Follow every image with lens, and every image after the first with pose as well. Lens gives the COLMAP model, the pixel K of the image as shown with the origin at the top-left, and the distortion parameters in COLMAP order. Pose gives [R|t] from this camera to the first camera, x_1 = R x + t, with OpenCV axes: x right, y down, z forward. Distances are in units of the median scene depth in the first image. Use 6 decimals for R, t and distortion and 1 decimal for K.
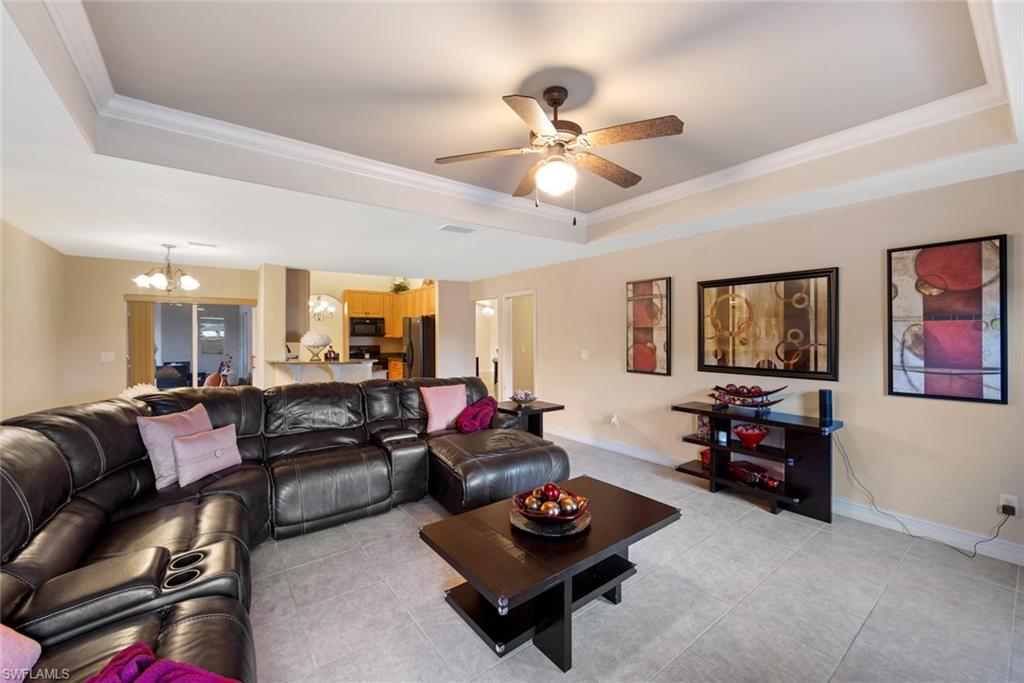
lens RADIAL K [[408.2, 0, 513.3], [0, 408.2, 333.9], [0, 0, 1]] dist [-0.009982, 0.000118]
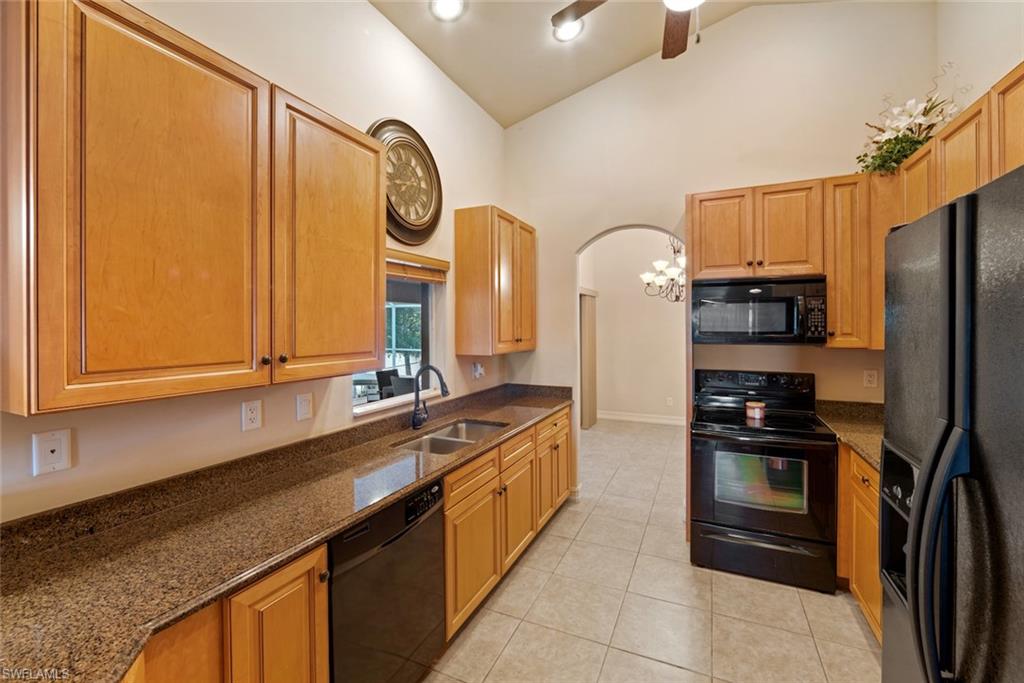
lens RADIAL K [[418.2, 0, 516.4], [0, 418.2, 330.9], [0, 0, 1]] dist [-0.011675, 0.000376]
pose [[0.477881, 0.007946, -0.878389, -0.176414], [0.005209, 0.999916, 0.011879, -0.006766], [0.878409, -0.010252, 0.477799, 0.697538]]
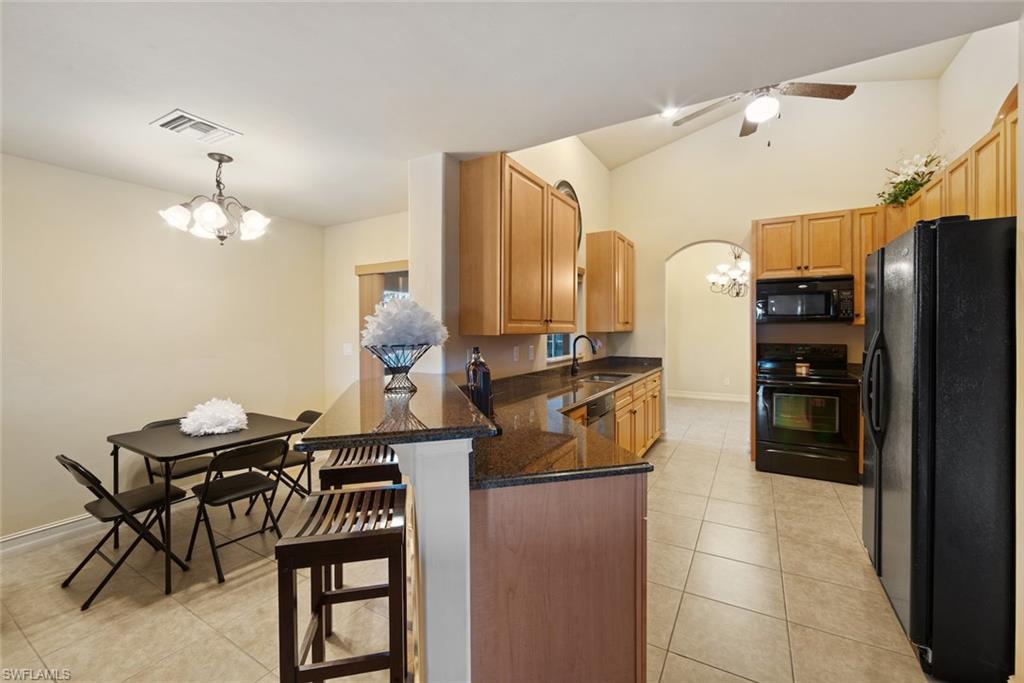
lens RADIAL K [[408.2, 0, 513.3], [0, 408.2, 333.9], [0, 0, 1]] dist [-0.009982, 0.000118]
pose [[0.386420, 0.014388, -0.922211, -0.084249], [0.004132, 0.999841, 0.017330, 0.009392], [0.922314, -0.010507, 0.386299, 0.551208]]
